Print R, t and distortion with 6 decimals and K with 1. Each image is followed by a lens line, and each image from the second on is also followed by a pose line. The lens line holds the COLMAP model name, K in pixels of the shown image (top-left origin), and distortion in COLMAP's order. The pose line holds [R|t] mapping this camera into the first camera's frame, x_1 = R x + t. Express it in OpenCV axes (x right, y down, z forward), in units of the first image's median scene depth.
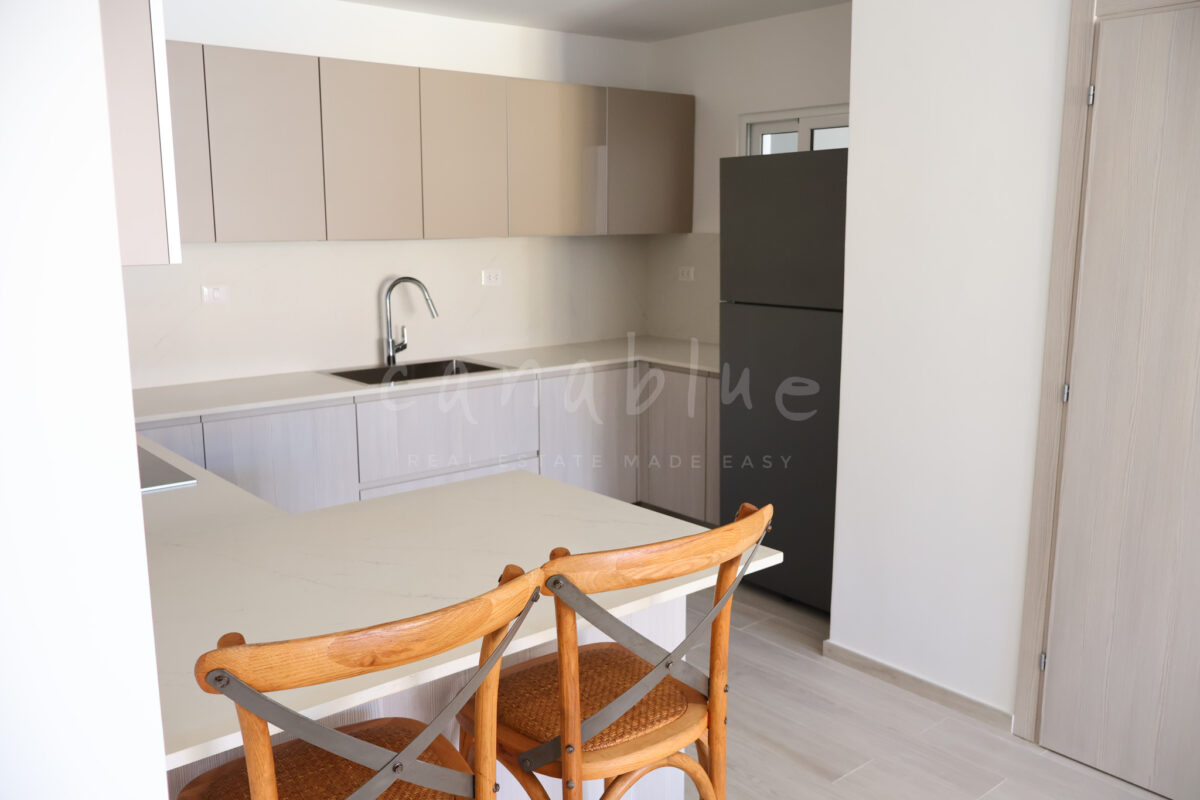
lens RADIAL K [[999.1, 0, 600.0], [0, 999.1, 400.0], [0, 0, 1]] dist [0.003173, -0.000666]
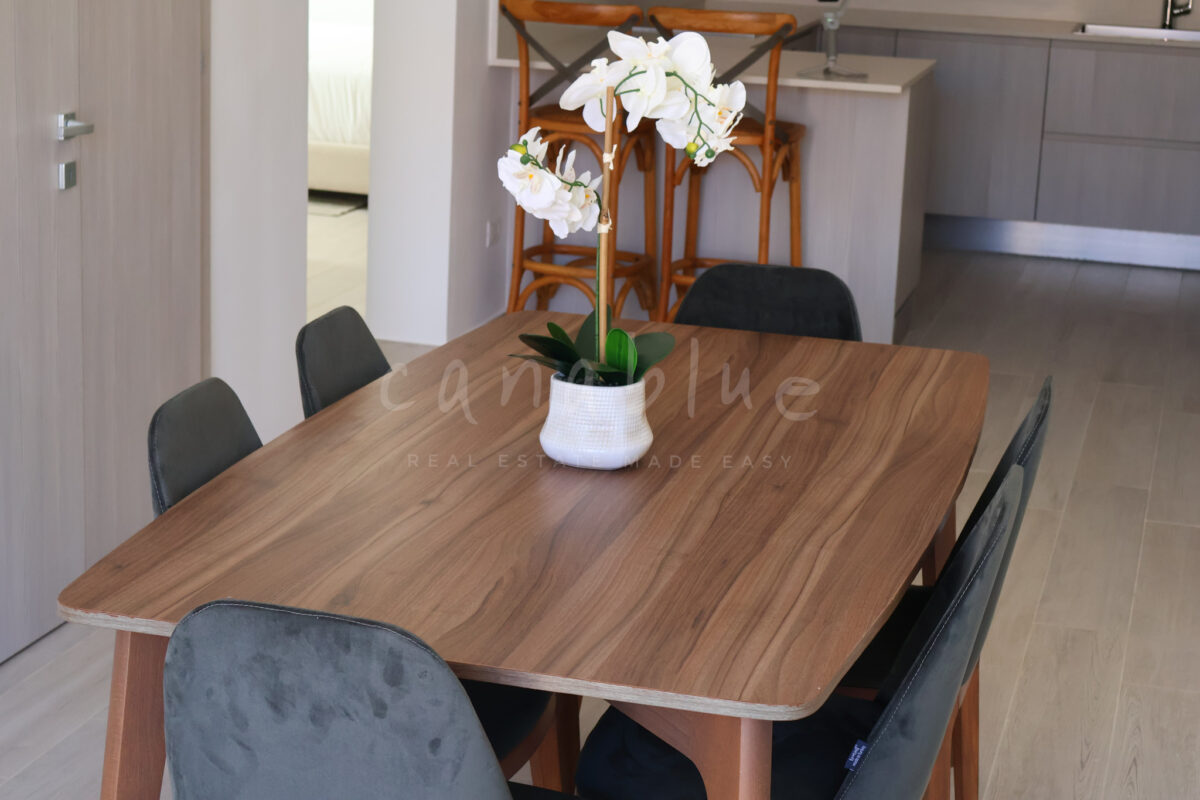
lens RADIAL K [[2473.9, 0, 600.0], [0, 2473.9, 400.0], [0, 0, 1]] dist [0.041685, -0.007179]
pose [[0.579557, 0.216492, -0.785650, 1.462573], [-0.187803, 0.973600, 0.129745, 0.104913], [0.792997, 0.072353, 0.604914, -0.778706]]
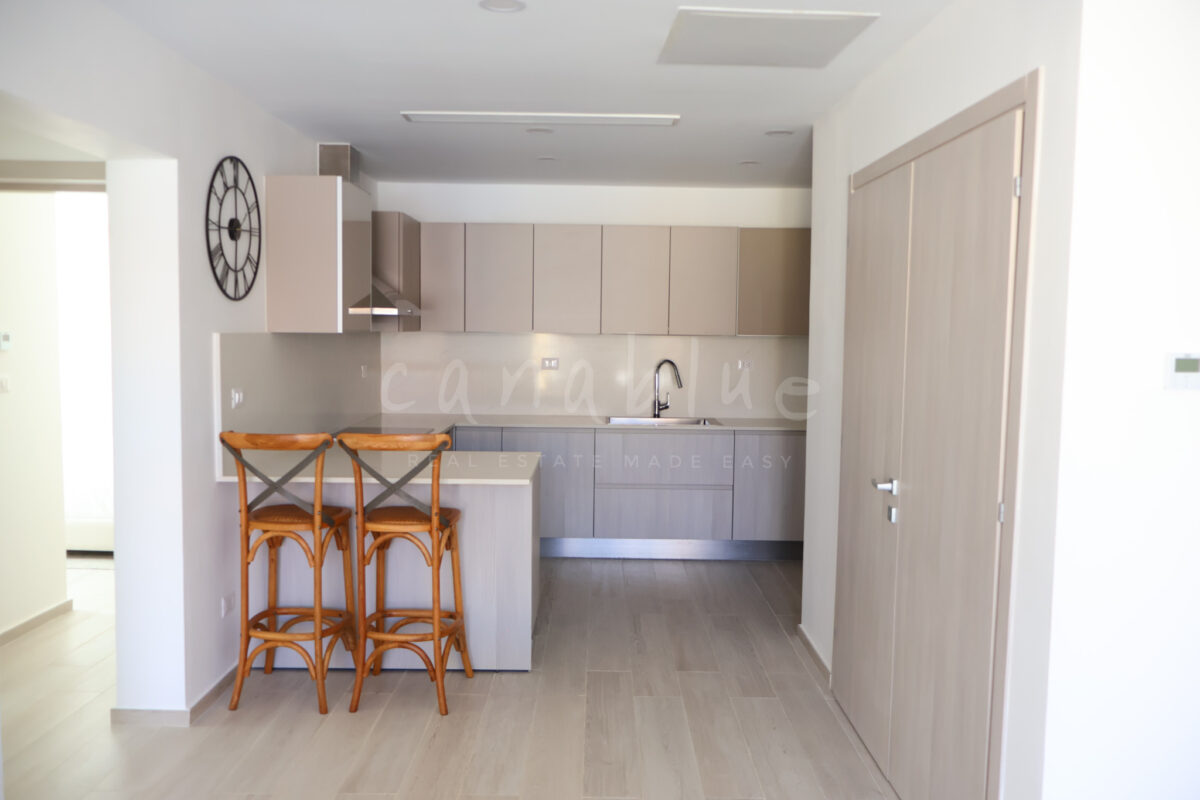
lens RADIAL K [[1027.5, 0, 600.0], [0, 1027.5, 400.0], [0, 0, 1]] dist [0.002935, -0.002207]
pose [[0.764960, 0.060102, -0.641267, 0.820384], [-0.128145, 0.989934, -0.060083, 0.047797], [0.631201, 0.128137, 0.764962, -0.274163]]
